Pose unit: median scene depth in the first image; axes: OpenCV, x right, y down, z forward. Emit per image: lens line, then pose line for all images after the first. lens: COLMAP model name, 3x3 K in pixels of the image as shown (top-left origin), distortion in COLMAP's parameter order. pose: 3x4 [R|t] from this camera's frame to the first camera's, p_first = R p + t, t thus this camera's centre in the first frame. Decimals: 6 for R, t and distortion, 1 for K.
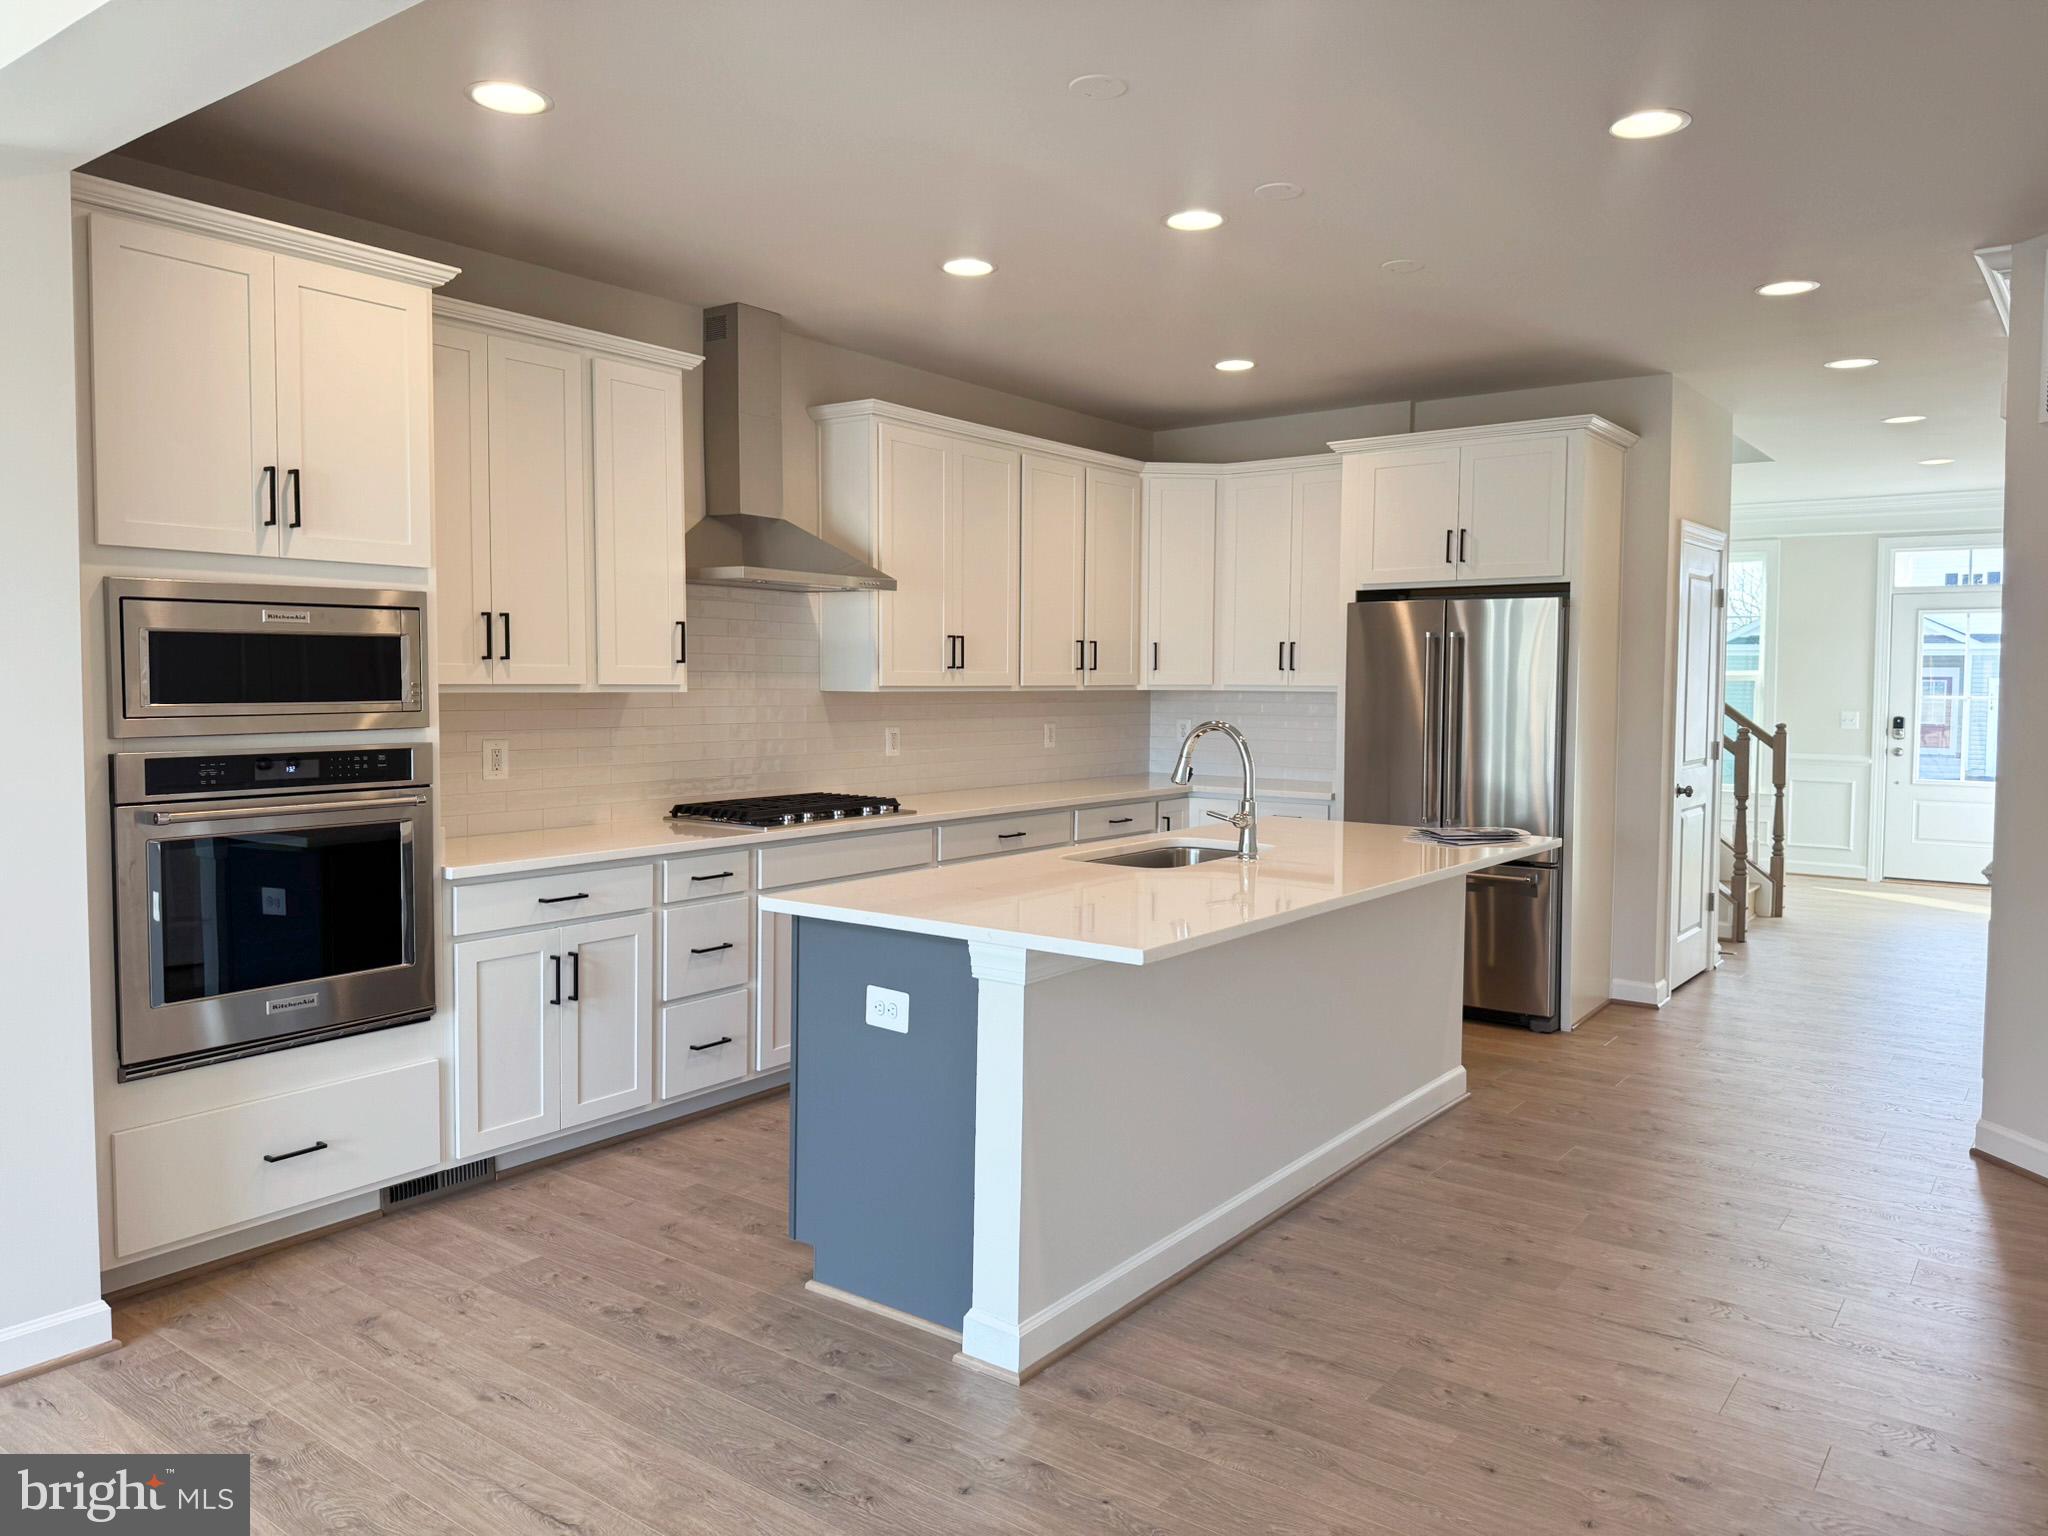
lens RADIAL K [[1445.7, 0, 1018.3], [0, 1445.7, 753.6], [0, 0, 1]] dist [0.049848, -0.063145]
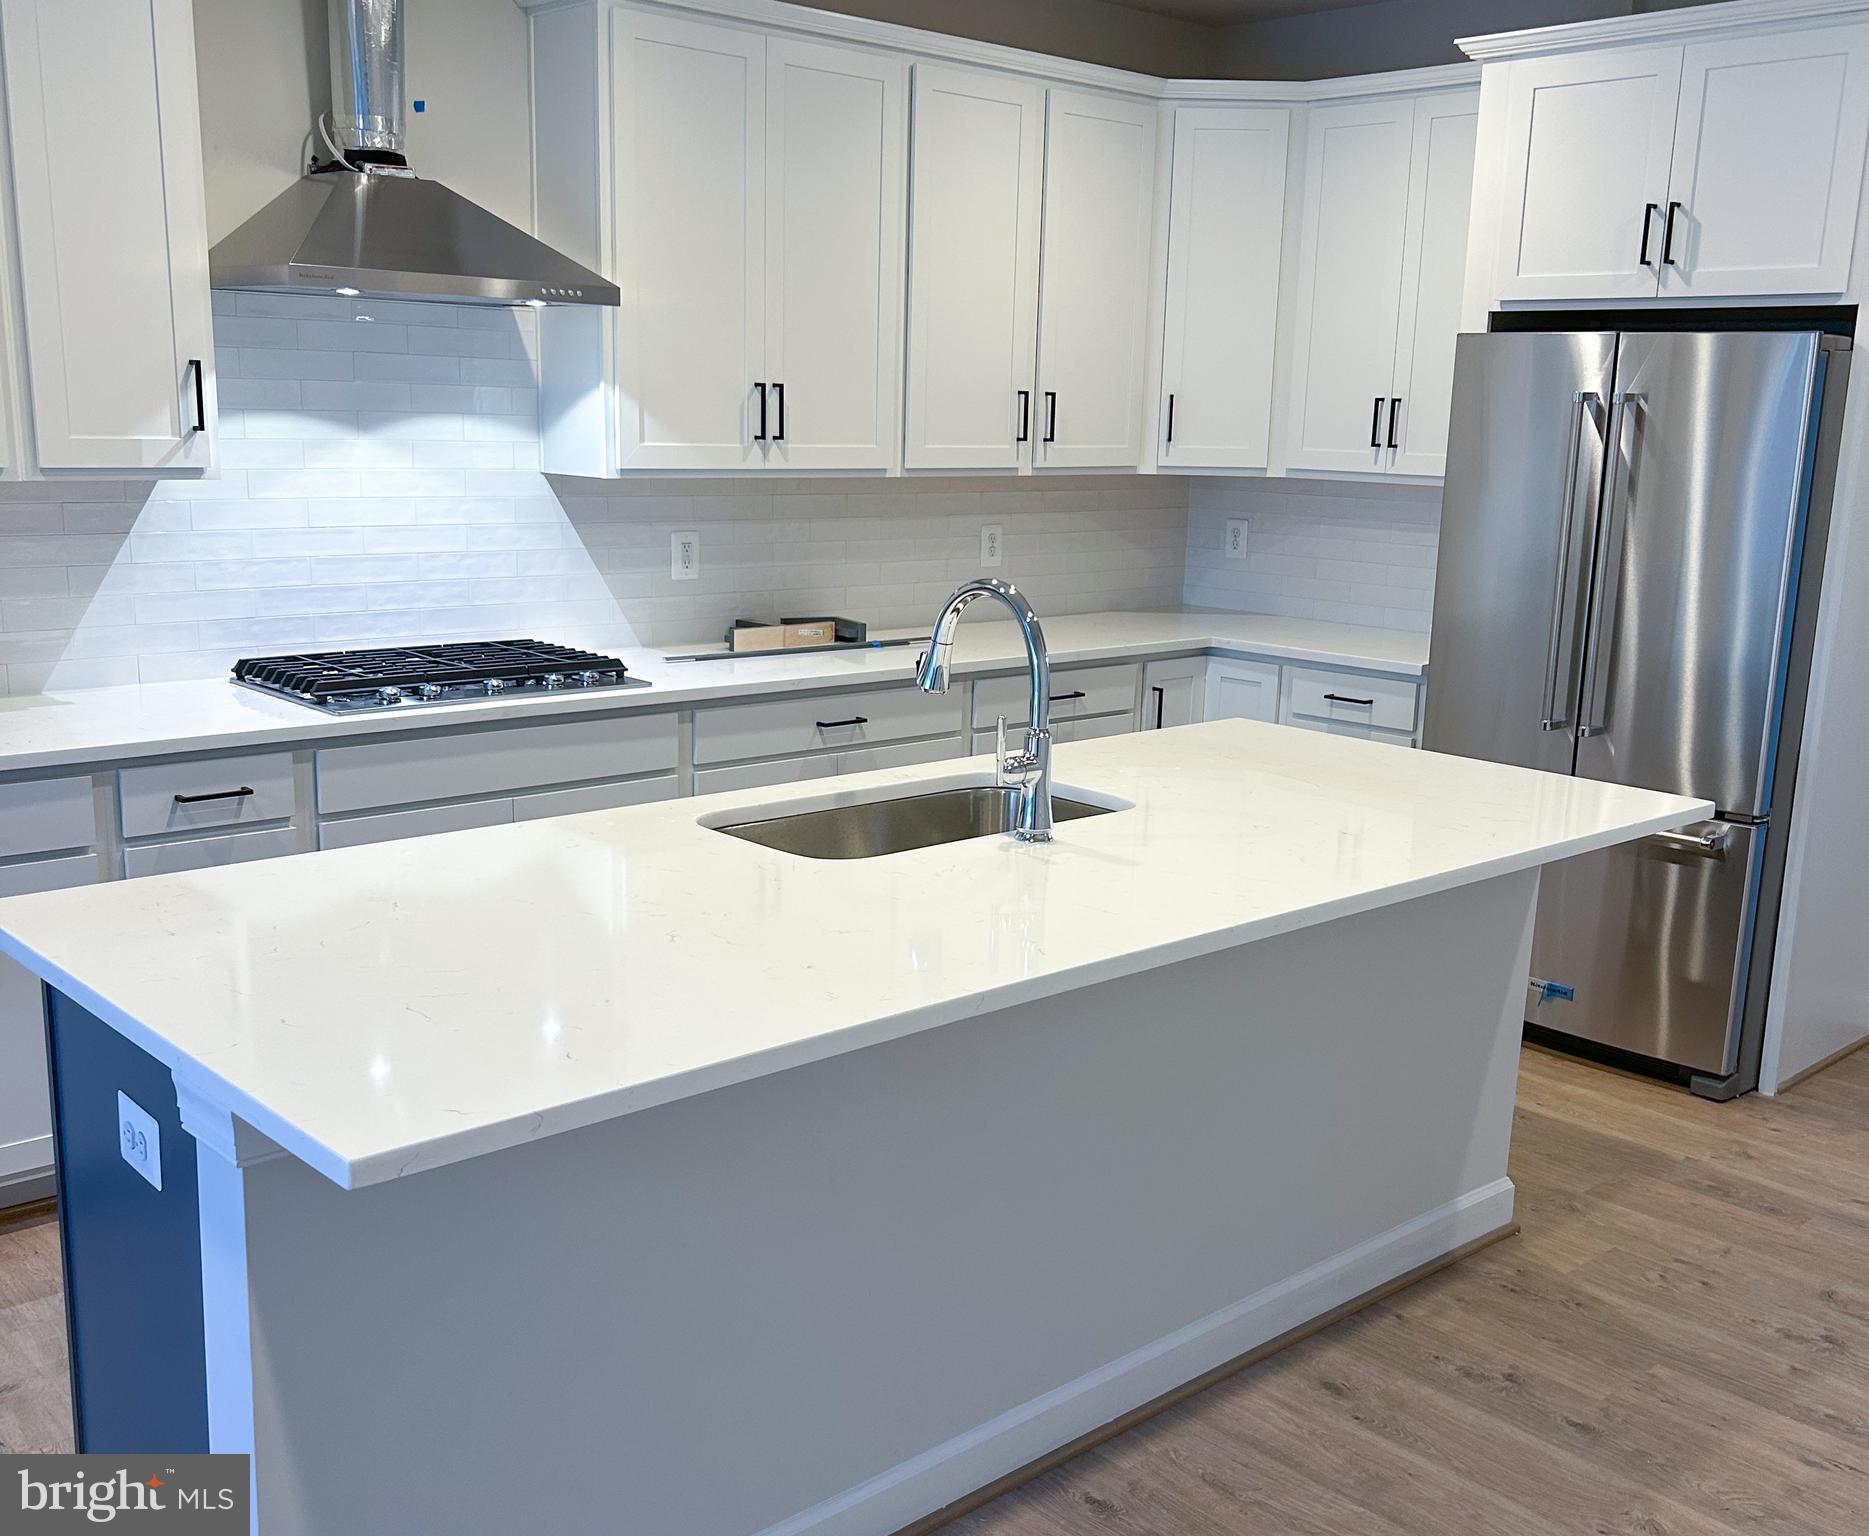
lens RADIAL K [[1926.4, 0, 968.4], [0, 1926.4, 800.8], [0, 0, 1]] dist [0.028048, 0.000000]
pose [[0.985884, 0.052270, -0.159063, 0.244343], [-0.028130, 0.988226, 0.150393, -0.046446], [0.165051, -0.143796, 0.975746, 0.287061]]
